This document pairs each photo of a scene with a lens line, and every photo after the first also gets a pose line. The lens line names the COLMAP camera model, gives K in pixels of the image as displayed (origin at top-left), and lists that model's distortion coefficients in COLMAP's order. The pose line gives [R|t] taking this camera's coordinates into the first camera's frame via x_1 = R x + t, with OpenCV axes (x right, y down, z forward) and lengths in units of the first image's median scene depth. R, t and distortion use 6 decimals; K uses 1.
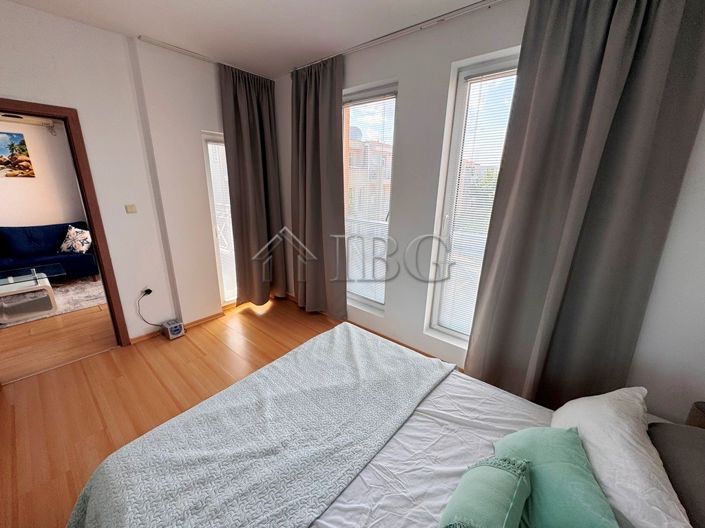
lens RADIAL K [[279.3, 0, 352.5], [0, 279.3, 263.1], [0, 0, 1]] dist [-0.002168, -0.000217]
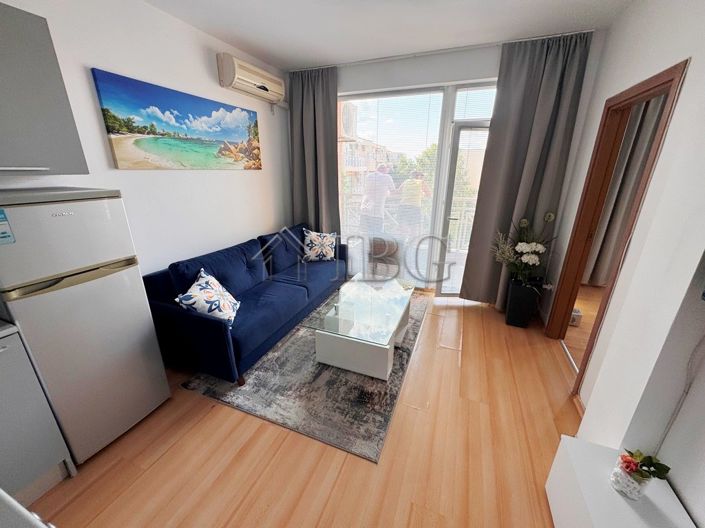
lens RADIAL K [[279.3, 0, 351.0], [0, 279.3, 264.2], [0, 0, 1]] dist [-0.002168, -0.000217]
pose [[0.950954, -0.115736, 0.286864, -1.588551], [0.101888, 0.992812, 0.062794, -0.096886], [-0.292070, -0.030486, 0.955911, 0.244294]]
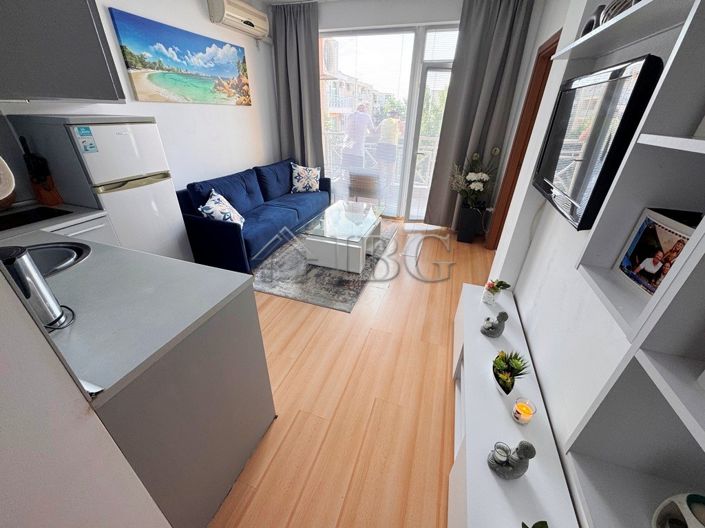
lens RADIAL K [[279.3, 0, 350.9], [0, 279.3, 263.7], [0, 0, 1]] dist [-0.002168, -0.000217]
pose [[0.934898, -0.173575, 0.309575, -1.652912], [0.101260, 0.966445, 0.236075, -0.013857], [-0.340164, -0.189359, 0.921104, 0.019106]]
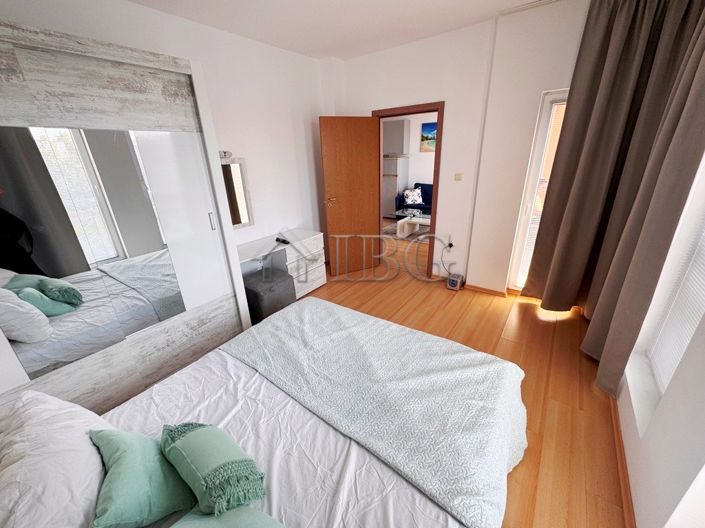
lens RADIAL K [[279.3, 0, 353.0], [0, 279.3, 263.7], [0, 0, 1]] dist [-0.002168, -0.000217]
pose [[0.071636, 0.349030, -0.934370, 0.382469], [-0.243292, 0.914596, 0.322991, -0.105701], [0.967304, 0.204187, 0.150434, 0.359321]]
